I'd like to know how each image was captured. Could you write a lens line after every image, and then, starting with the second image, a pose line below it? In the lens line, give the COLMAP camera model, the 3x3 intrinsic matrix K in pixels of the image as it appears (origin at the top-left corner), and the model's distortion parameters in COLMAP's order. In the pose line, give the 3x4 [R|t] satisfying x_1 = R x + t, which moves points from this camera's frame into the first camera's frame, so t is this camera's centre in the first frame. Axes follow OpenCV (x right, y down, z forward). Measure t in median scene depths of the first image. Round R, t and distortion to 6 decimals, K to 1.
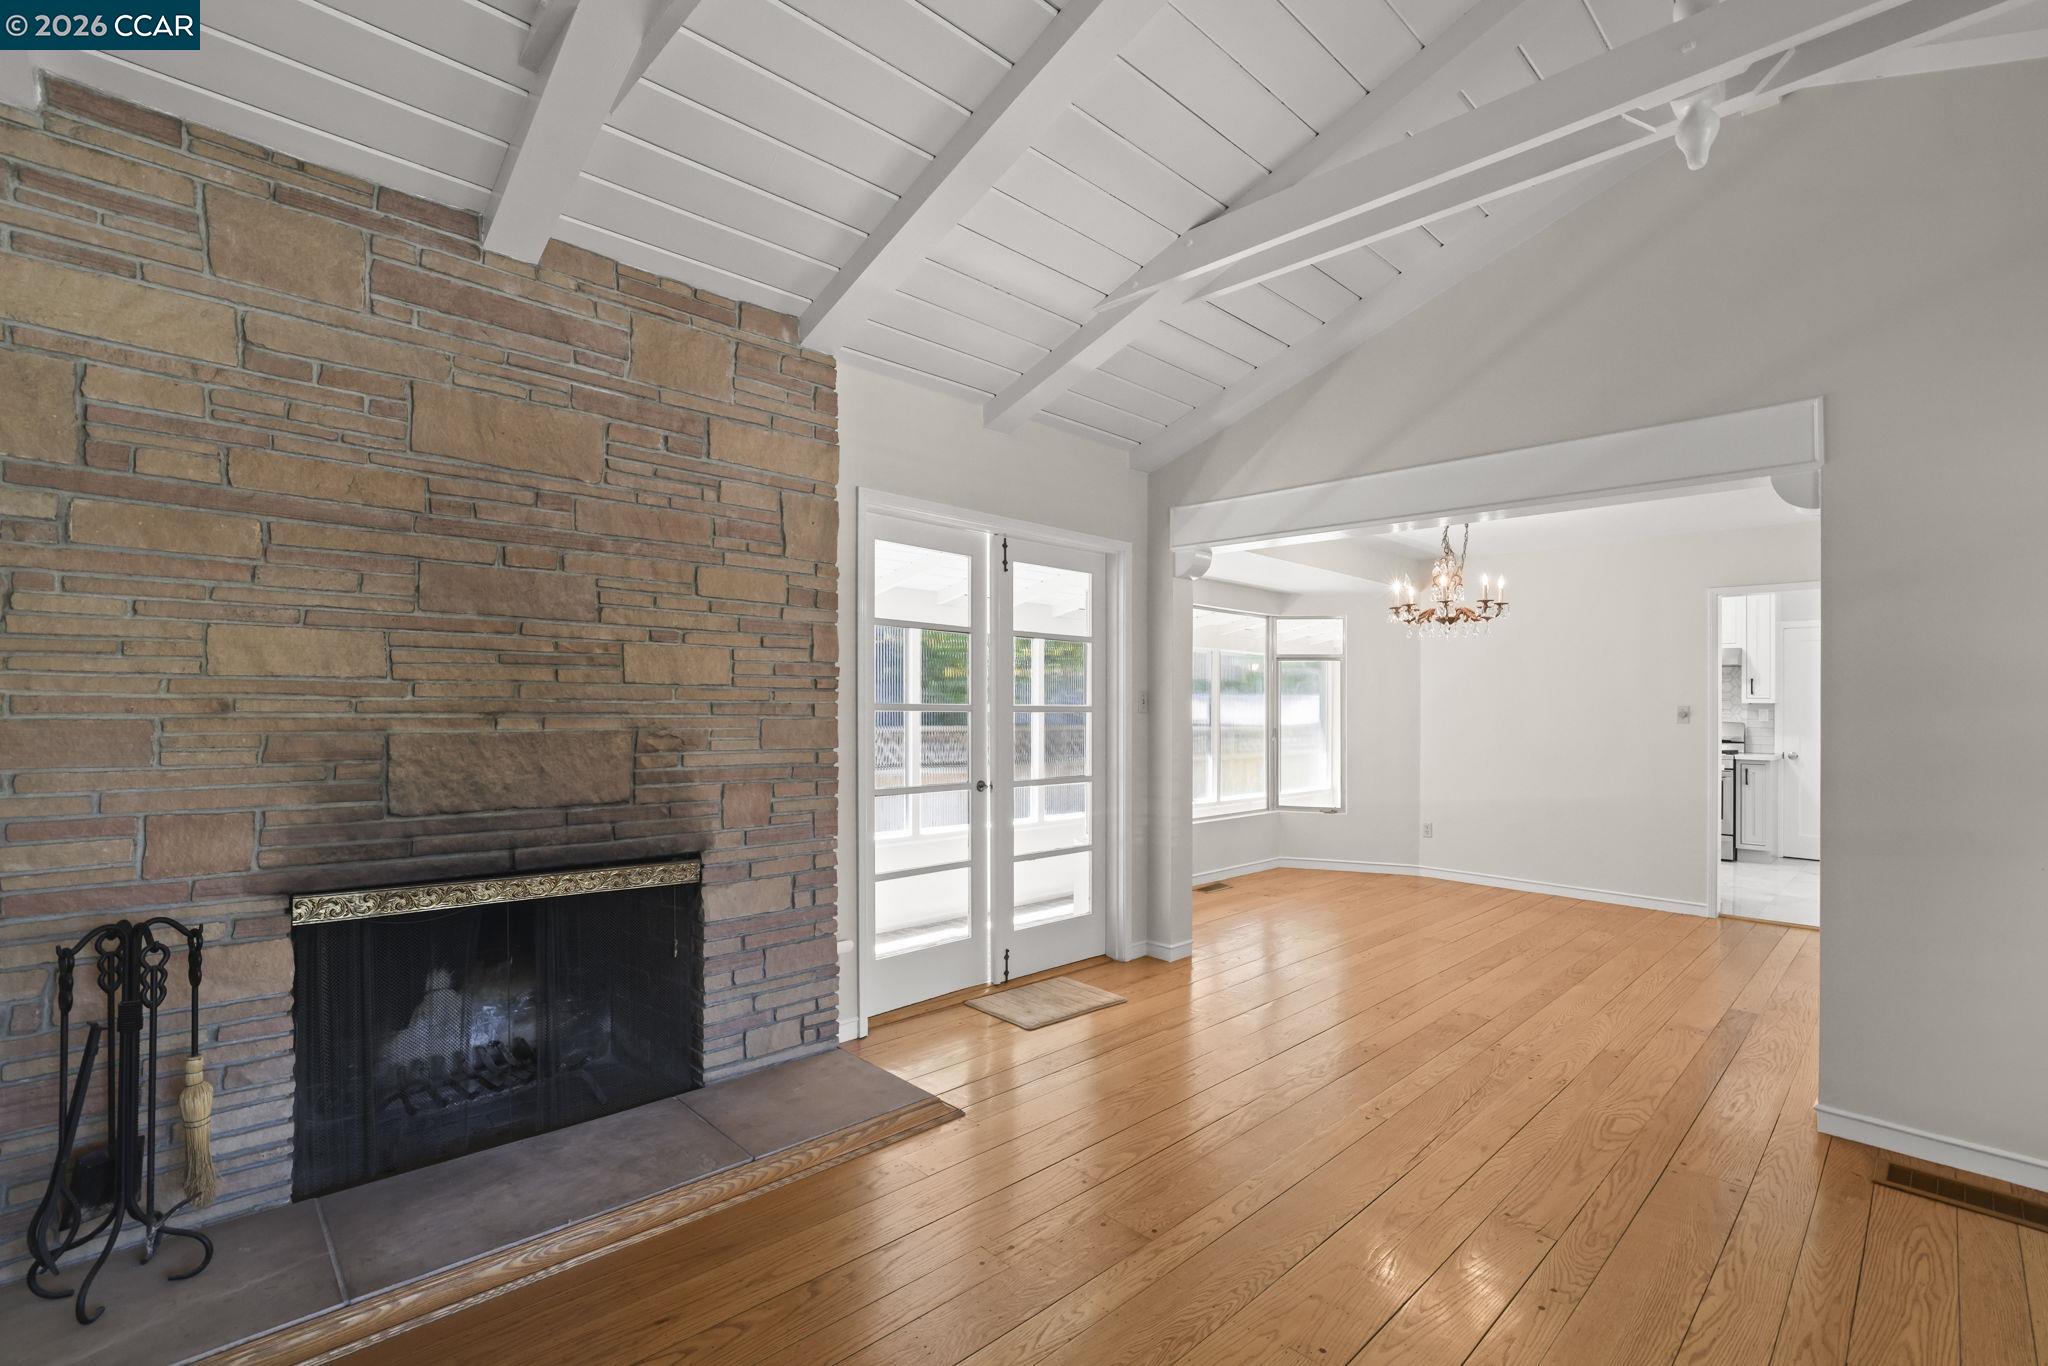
lens RADIAL K [[916.2, 0, 1013.1], [0, 916.2, 695.2], [0, 0, 1]] dist [-0.038816, 0.011351]
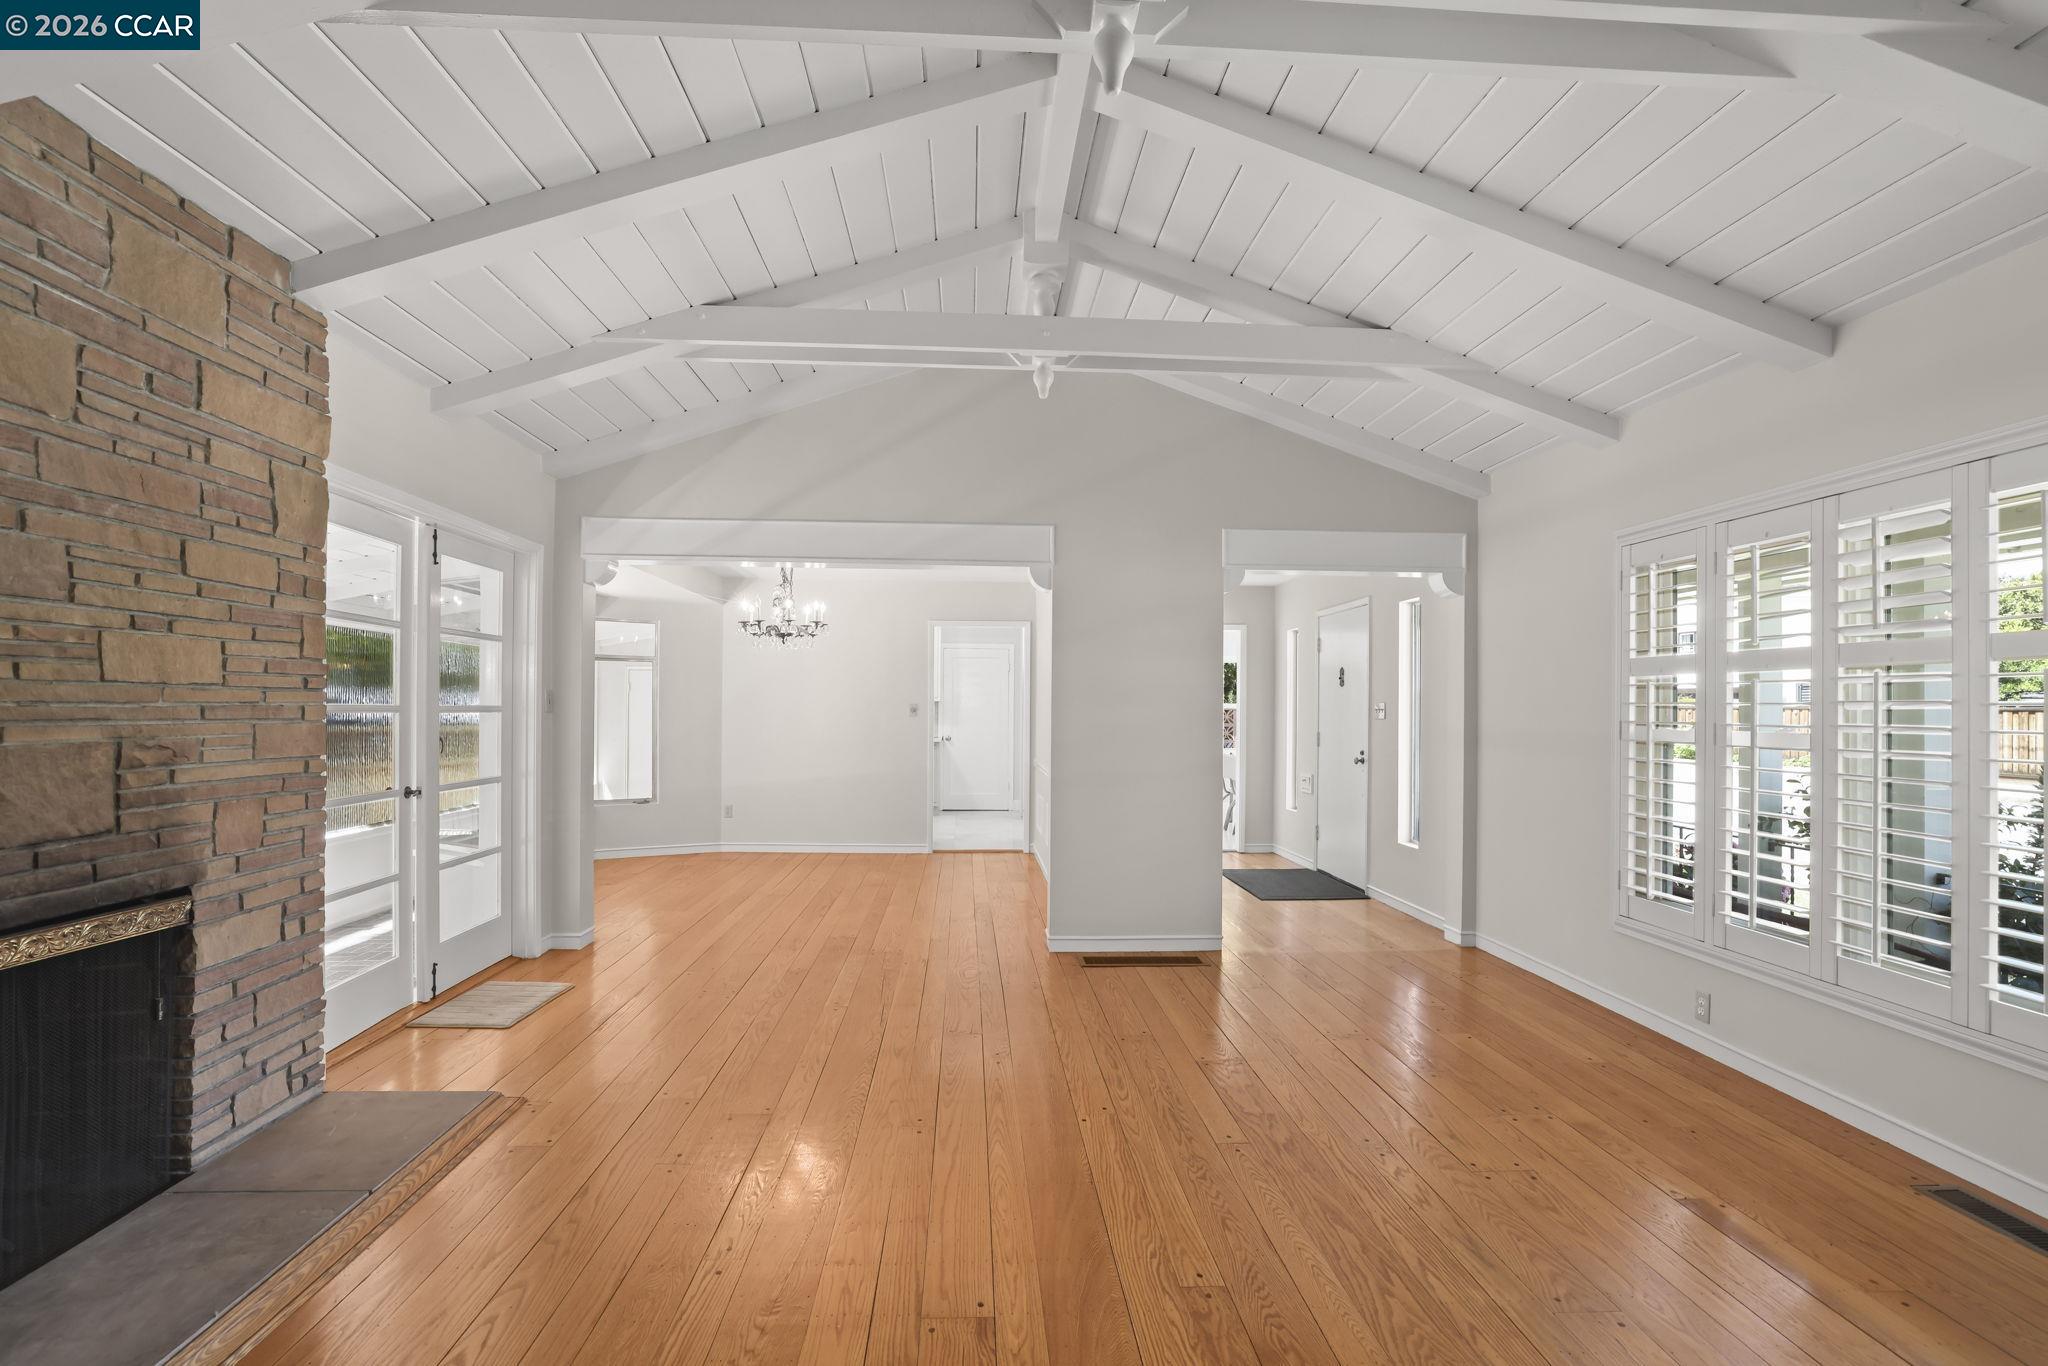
lens RADIAL K [[916.2, 0, 1024.2], [0, 916.2, 689.0], [0, 0, 1]] dist [-0.038816, 0.011351]
pose [[0.642965, 0.009581, 0.765835, -0.433518], [-0.007908, 0.999952, -0.005870, -0.007261], [-0.765855, -0.002282, 0.643010, -0.087649]]
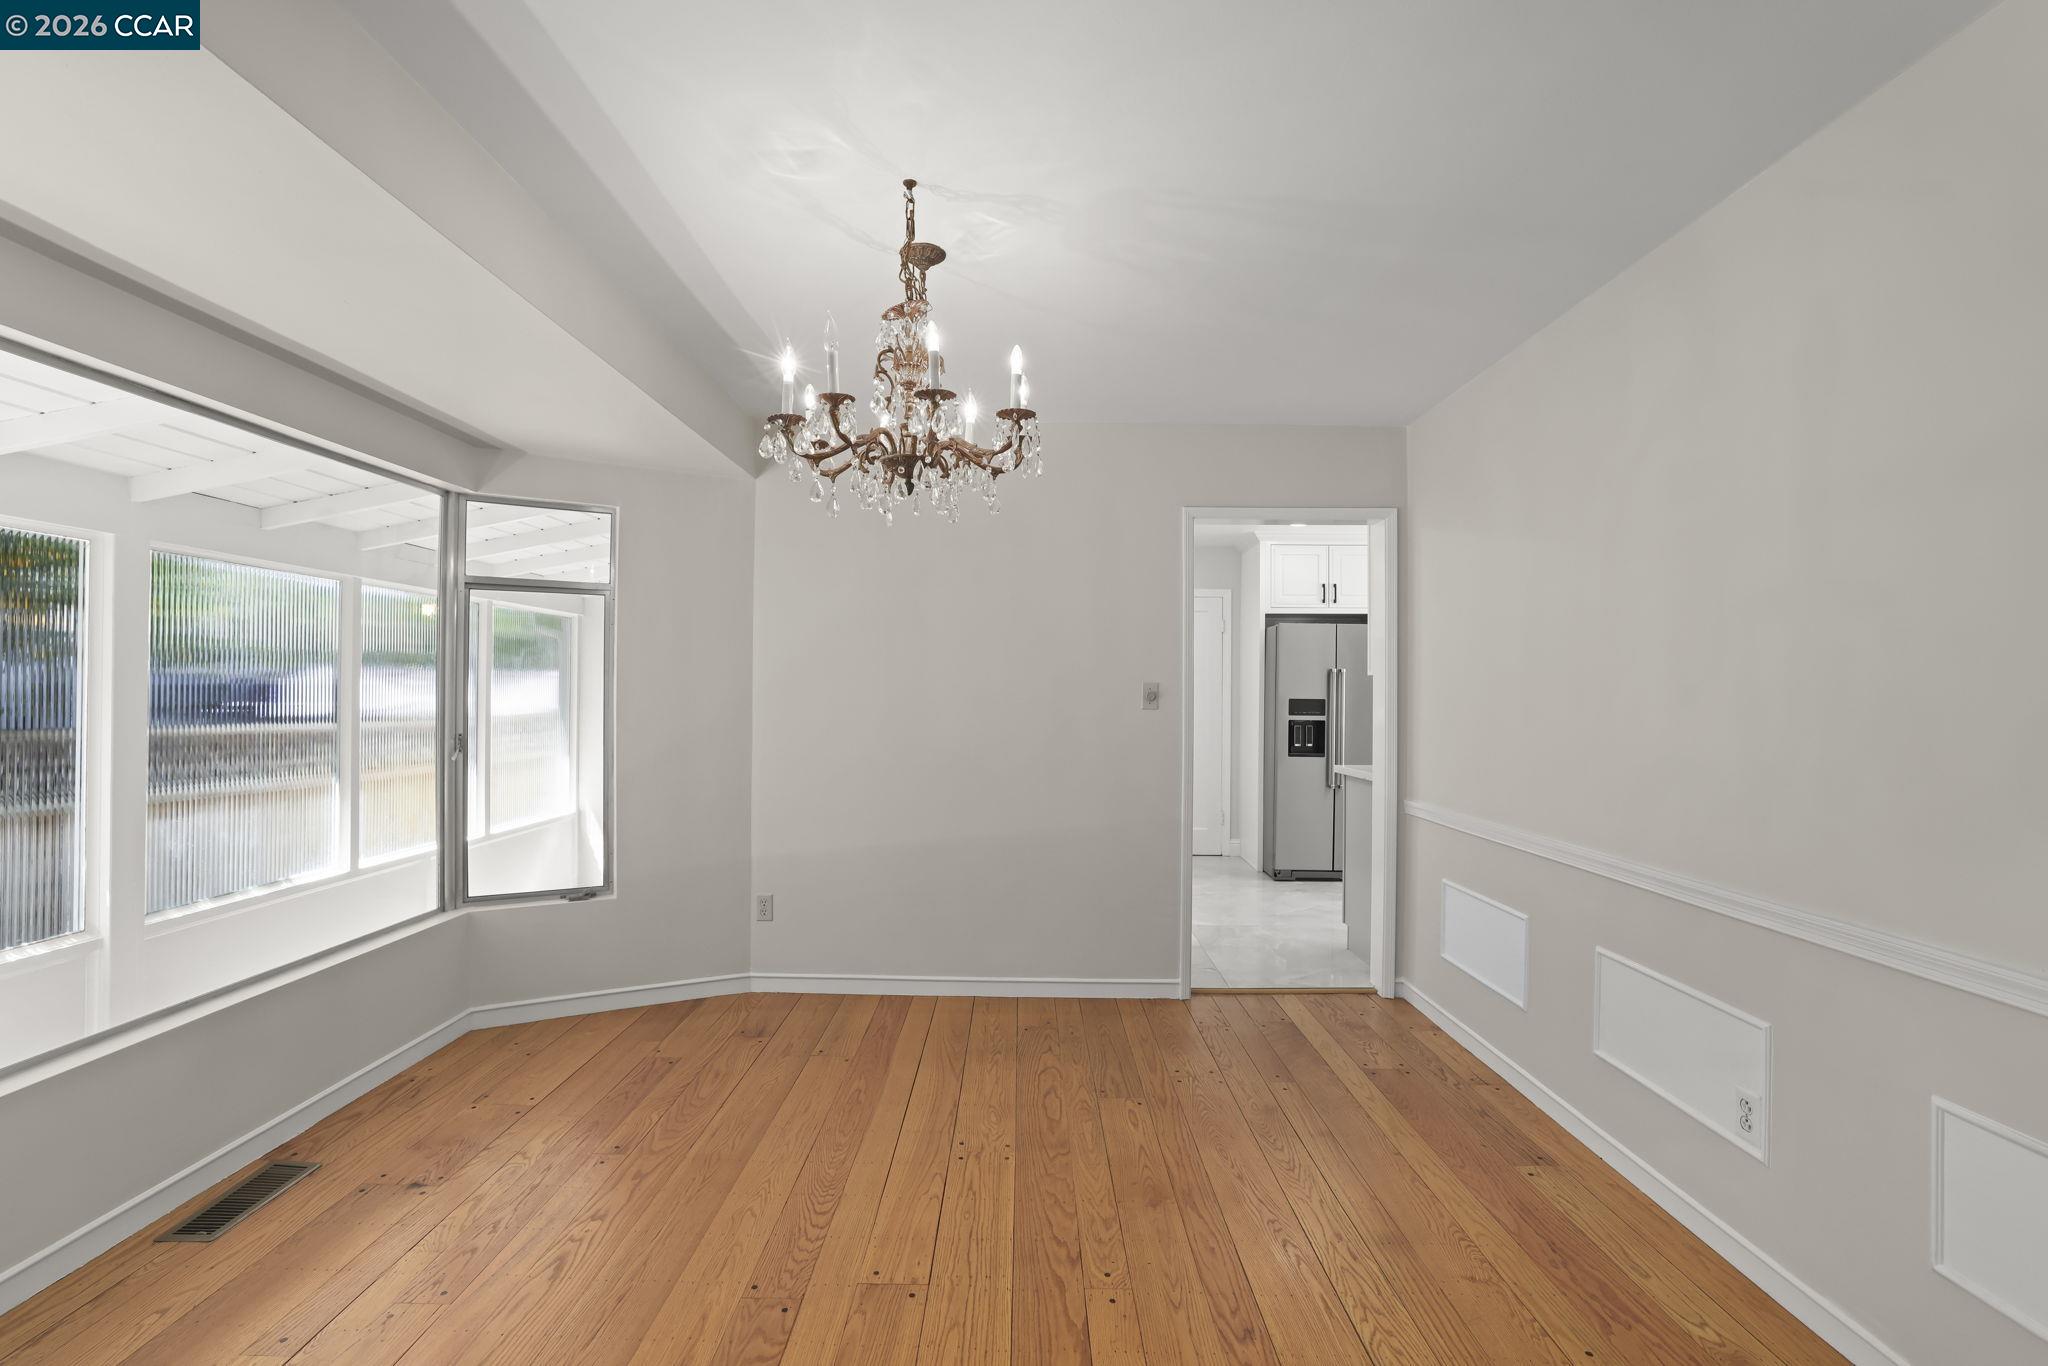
lens RADIAL K [[916.2, 0, 1015.6], [0, 916.2, 679.7], [0, 0, 1]] dist [-0.038816, 0.011351]
pose [[0.701577, -0.000530, 0.712593, 0.370855], [-0.006136, 0.999958, 0.006785, 0.010062], [-0.712567, -0.009133, 0.701545, 1.115602]]
